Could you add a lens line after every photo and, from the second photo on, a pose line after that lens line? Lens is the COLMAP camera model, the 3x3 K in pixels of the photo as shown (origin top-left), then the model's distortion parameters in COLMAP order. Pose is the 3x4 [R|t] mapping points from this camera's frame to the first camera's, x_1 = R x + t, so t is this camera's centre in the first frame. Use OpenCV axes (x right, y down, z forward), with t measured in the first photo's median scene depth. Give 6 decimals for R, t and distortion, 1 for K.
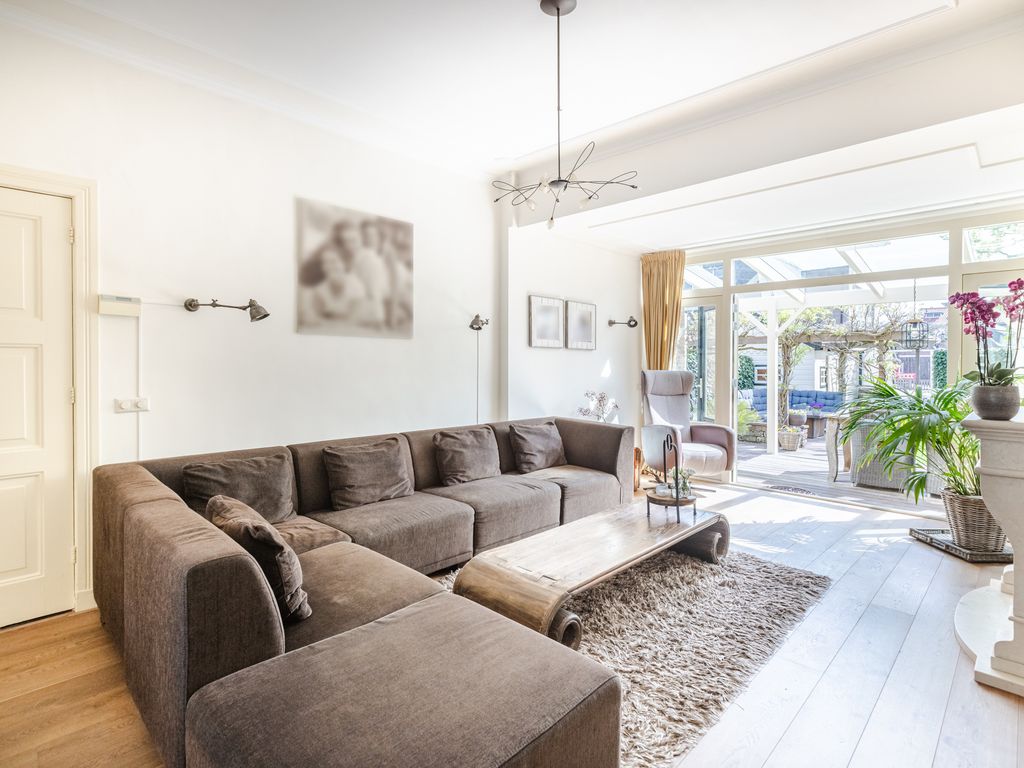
lens RADIAL K [[524.8, 0, 514.2], [0, 524.8, 368.3], [0, 0, 1]] dist [-0.000906, -0.000844]
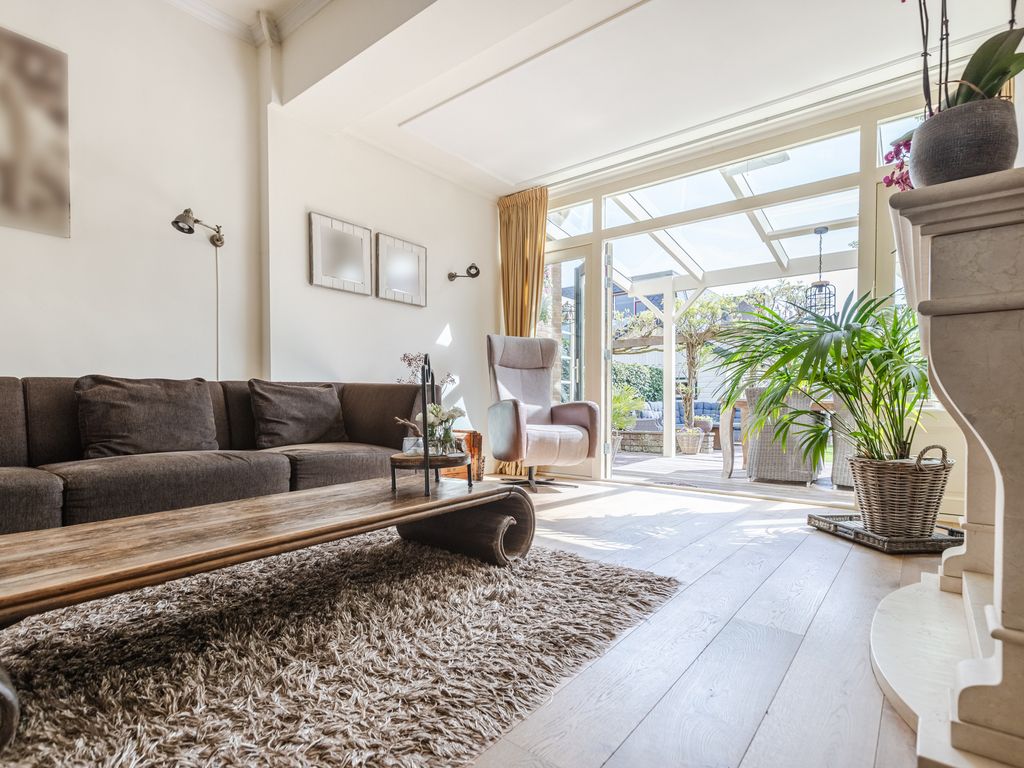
lens RADIAL K [[520.8, 0, 502.3], [0, 520.8, 413.9], [0, 0, 1]] dist [-0.000547, 0.000025]
pose [[0.995498, -0.008083, 0.094438, 0.220743], [0.006681, 0.999863, 0.015151, 0.125854], [-0.094547, -0.014452, 0.995415, 0.269751]]
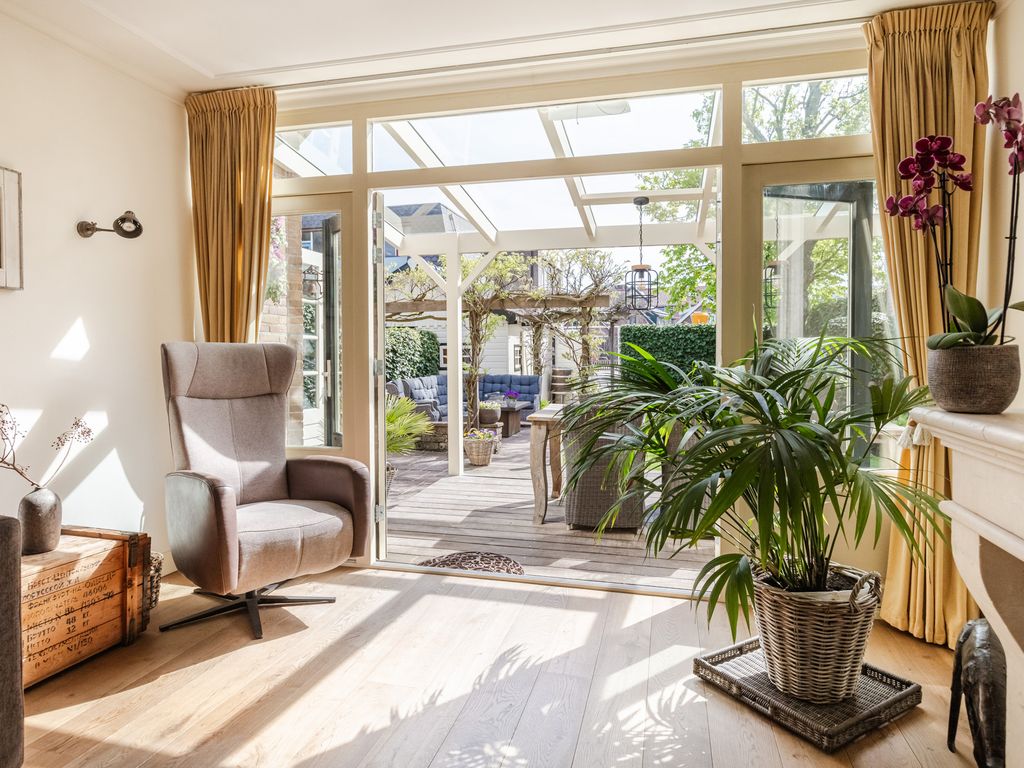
lens RADIAL K [[626.4, 0, 508.3], [0, 626.4, 363.2], [0, 0, 1]] dist [-0.000338, 0.000192]
pose [[0.865785, -0.020500, 0.499996, 0.267666], [0.012089, 0.999726, 0.020056, 0.016421], [-0.500270, -0.011320, 0.865795, 0.487393]]
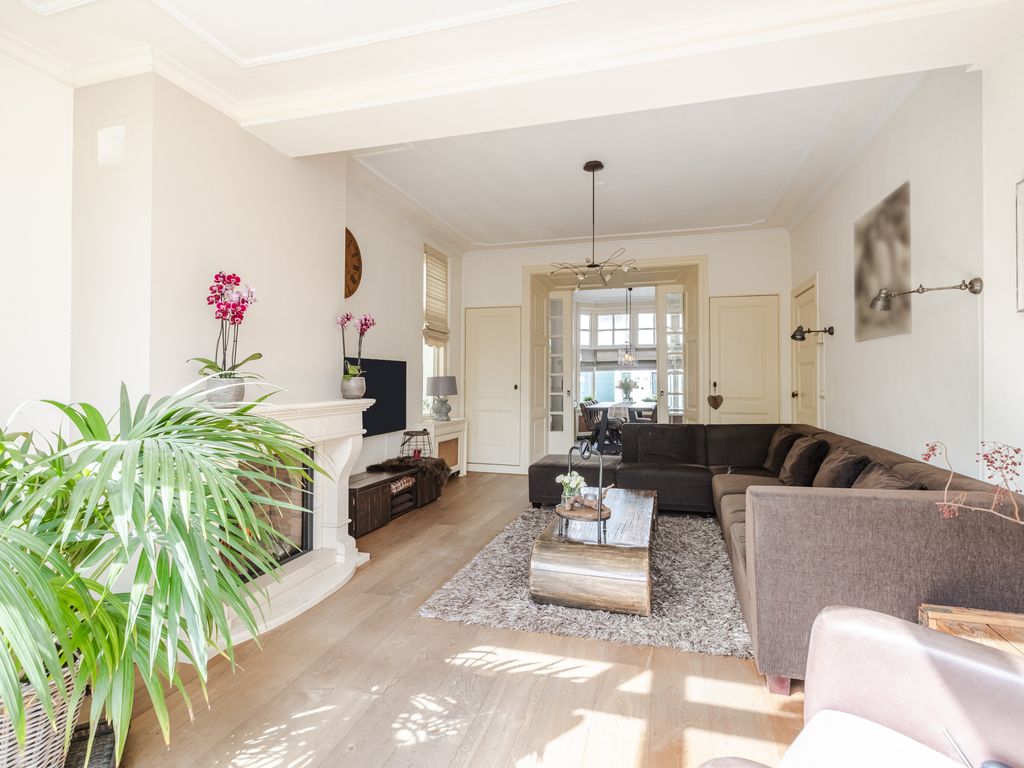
lens RADIAL K [[517.5, 0, 507.5], [0, 517.5, 385.4], [0, 0, 1]] dist [0.001127, 0.000509]
pose [[-0.884733, -0.003570, -0.466085, 0.561336], [-0.009492, 0.999901, 0.010359, 0.015481], [0.466002, 0.013589, -0.884679, 1.166656]]
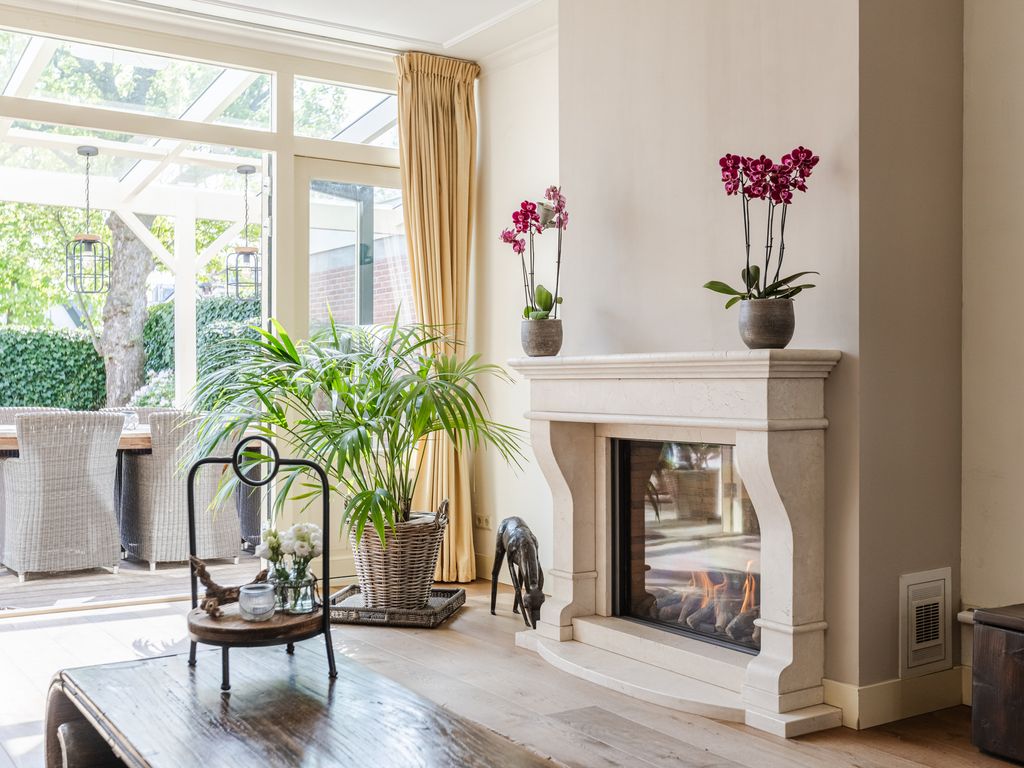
lens RADIAL K [[1108.0, 0, 508.1], [0, 1108.0, 386.3], [0, 0, 1]] dist [-0.010195, -0.001050]
pose [[0.206365, -0.008790, 0.978436, -0.253919], [0.006999, 0.999947, 0.007507, 0.060292], [-0.978450, 0.005299, 0.206415, 0.470393]]
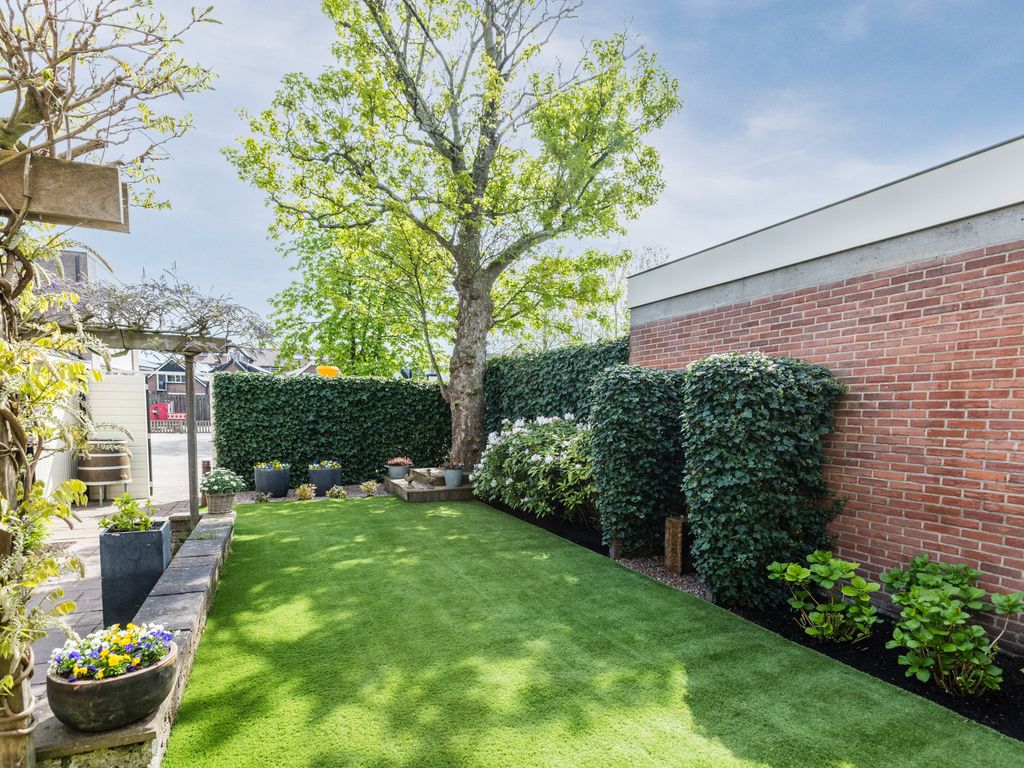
lens RADIAL K [[538.9, 0, 529.3], [0, 538.9, 445.1], [0, 0, 1]] dist [-0.002709, -0.000087]
pose [[0.342254, -0.054987, 0.937997, 1.117416], [-0.009001, 0.998049, 0.061791, 0.013824], [-0.939565, -0.029591, 0.341091, 1.467147]]
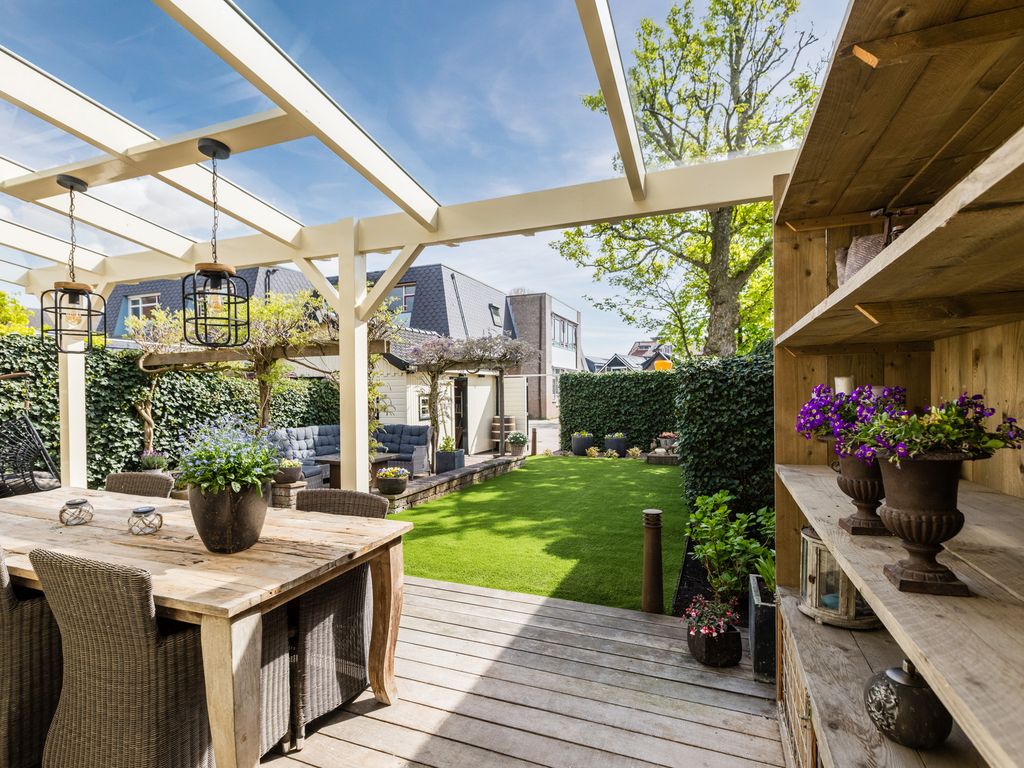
lens RADIAL K [[534.2, 0, 506.6], [0, 534.2, 396.0], [0, 0, 1]] dist [0.000623, 0.000162]
pose [[0.926329, -0.012818, 0.376499, 1.154795], [0.014323, 0.999897, -0.001200, 0.007791], [-0.376444, 0.006504, 0.926416, 0.563244]]
